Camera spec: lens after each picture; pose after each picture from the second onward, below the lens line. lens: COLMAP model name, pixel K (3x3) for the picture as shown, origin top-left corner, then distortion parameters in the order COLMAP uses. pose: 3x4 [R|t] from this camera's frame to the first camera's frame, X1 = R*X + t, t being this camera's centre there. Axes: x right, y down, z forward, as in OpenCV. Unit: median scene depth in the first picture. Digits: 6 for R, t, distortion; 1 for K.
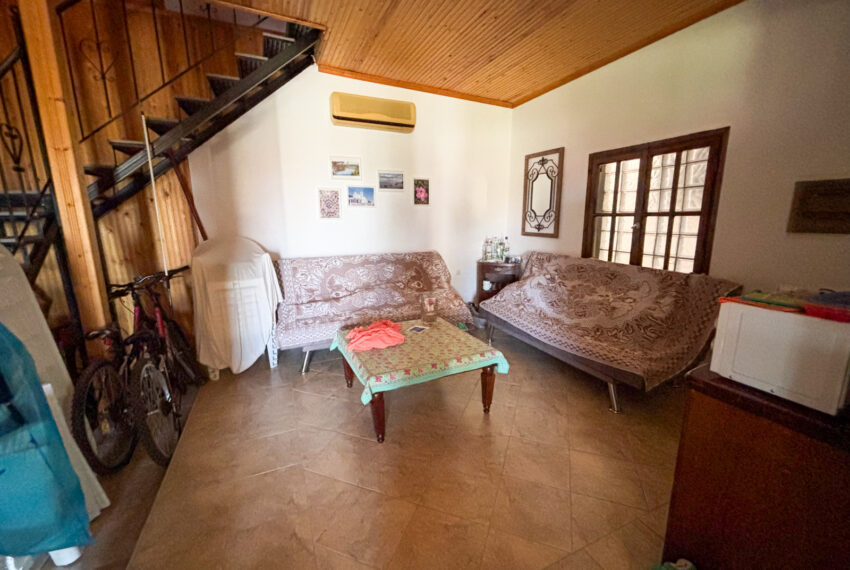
lens RADIAL K [[344.1, 0, 427.5], [0, 344.1, 286.9], [0, 0, 1]] dist [0.000502, -0.000163]
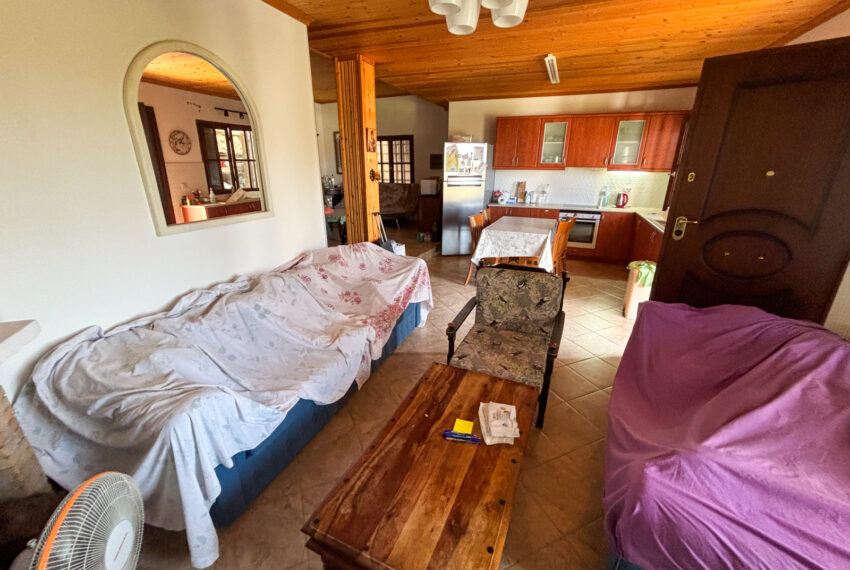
lens RADIAL K [[344.1, 0, 426.5], [0, 344.1, 282.4], [0, 0, 1]] dist [0.000502, -0.000163]
pose [[0.728359, -0.216086, 0.650230, -0.949159], [0.132698, 0.975489, 0.175534, 0.217245], [-0.672223, -0.041568, 0.739181, -1.009297]]
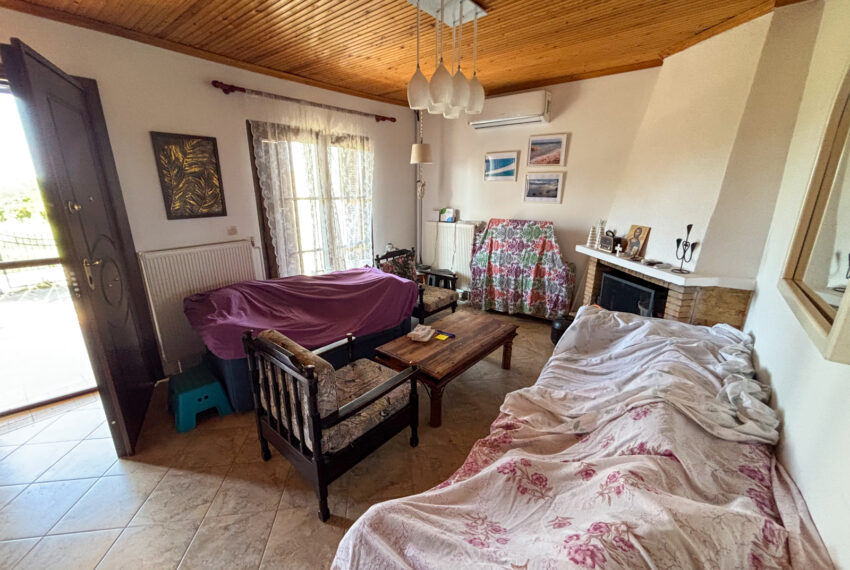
lens RADIAL K [[344.1, 0, 429.9], [0, 344.1, 286.1], [0, 0, 1]] dist [0.000502, -0.000163]
pose [[-0.889517, 0.123827, -0.439803, -0.344356], [-0.093148, 0.893213, 0.439879, 0.047256], [0.447306, 0.432247, -0.782994, -0.214077]]
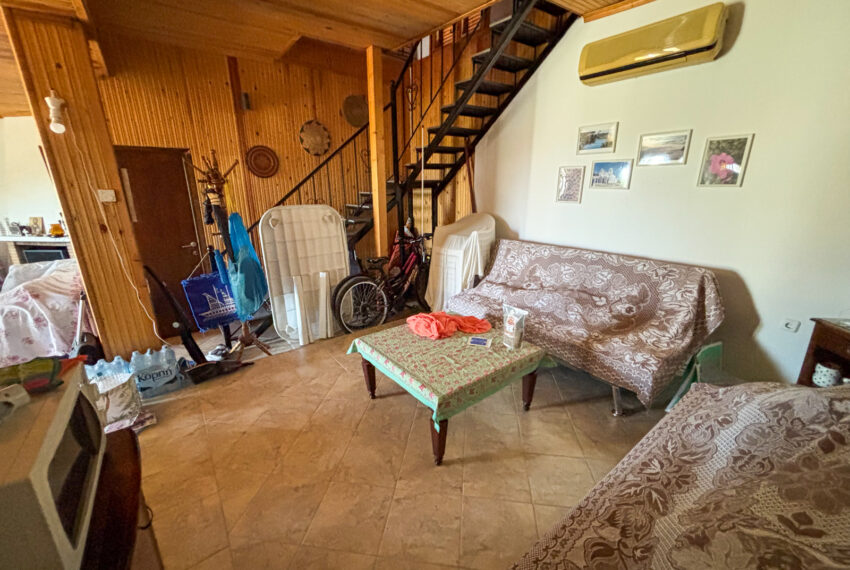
lens RADIAL K [[344.1, 0, 420.0], [0, 344.1, 285.7], [0, 0, 1]] dist [0.000502, -0.000163]
pose [[0.211862, 0.284465, -0.934983, 0.539523], [-0.194492, 0.949837, 0.244914, -0.146213], [0.957751, 0.129959, 0.256561, 0.473382]]
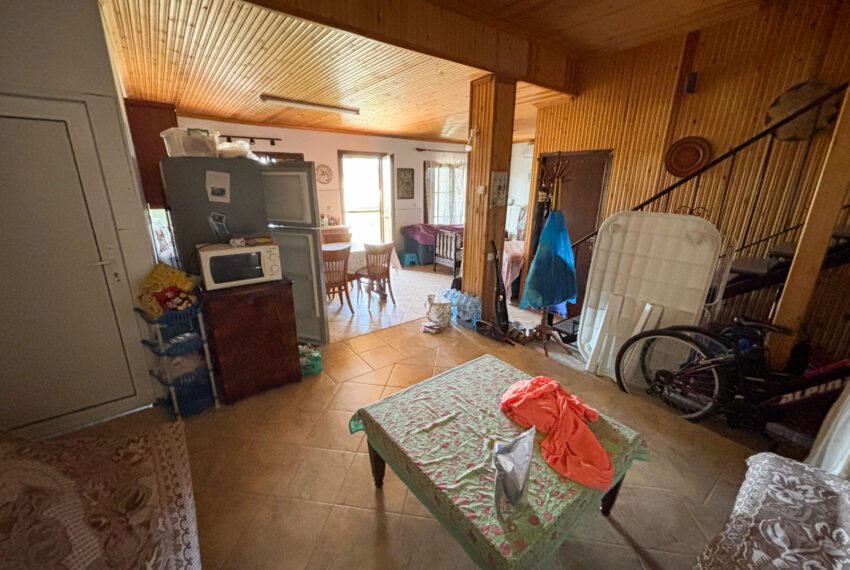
lens RADIAL K [[344.1, 0, 428.2], [0, 344.1, 287.0], [0, 0, 1]] dist [0.000502, -0.000163]
pose [[-0.973635, 0.060353, -0.219983, 0.141849], [-0.053885, 0.876222, 0.478885, -0.249946], [0.221656, 0.478113, -0.849869, 0.979530]]
